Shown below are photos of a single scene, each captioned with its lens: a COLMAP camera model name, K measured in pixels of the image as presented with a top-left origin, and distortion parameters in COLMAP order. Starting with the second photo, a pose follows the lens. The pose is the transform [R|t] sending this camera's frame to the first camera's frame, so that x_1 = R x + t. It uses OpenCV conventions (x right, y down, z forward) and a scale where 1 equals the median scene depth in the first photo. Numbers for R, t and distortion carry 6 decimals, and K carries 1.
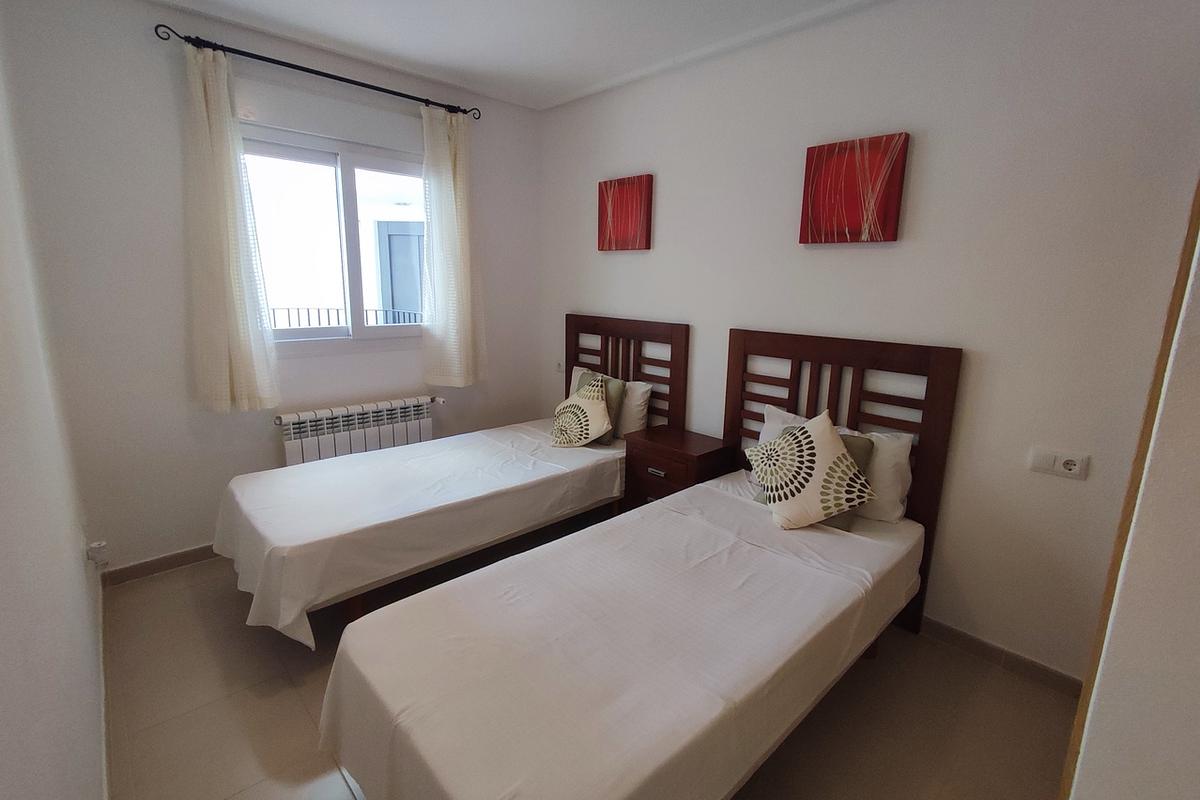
lens RADIAL K [[548.5, 0, 611.5], [0, 548.5, 392.8], [0, 0, 1]] dist [-0.005031, -0.000361]
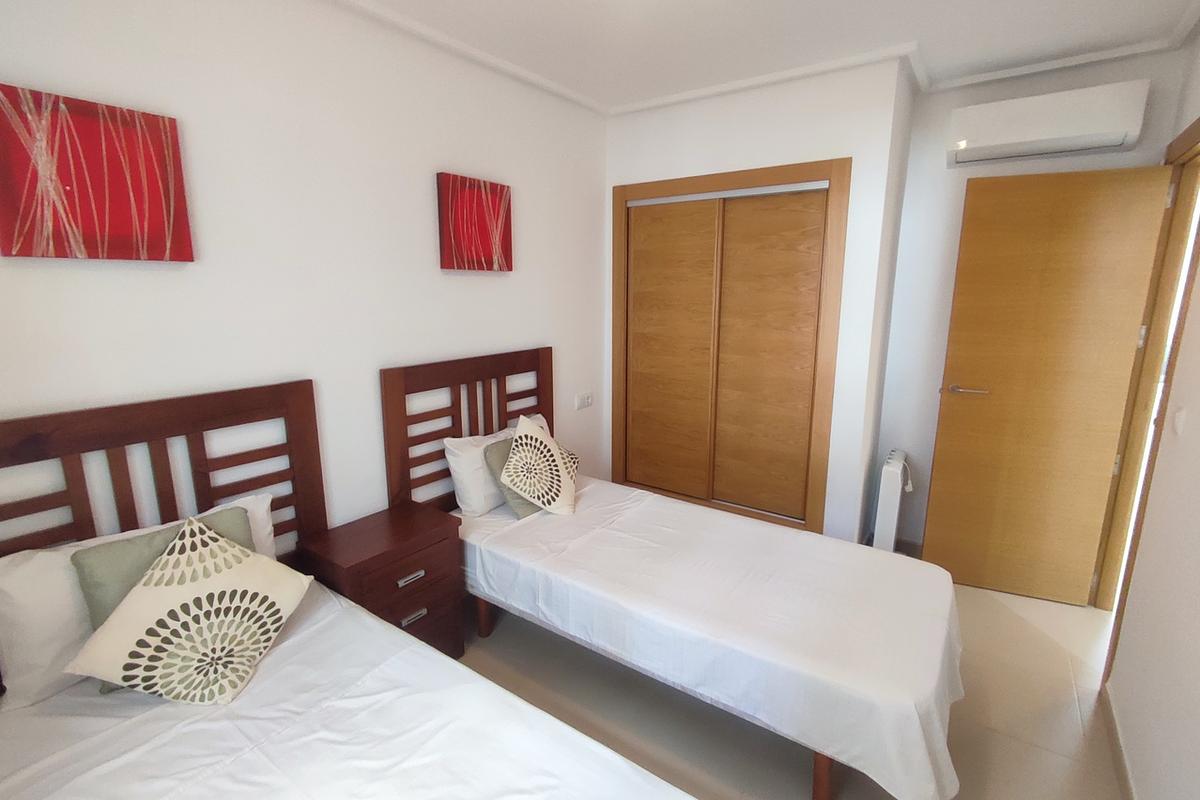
lens RADIAL K [[548.5, 0, 611.5], [0, 548.5, 392.8], [0, 0, 1]] dist [-0.005031, -0.000361]
pose [[-0.192537, -0.200191, 0.960652, -0.709487], [0.200904, 0.950190, 0.238277, -0.238693], [-0.960504, 0.238876, -0.142727, 0.920371]]
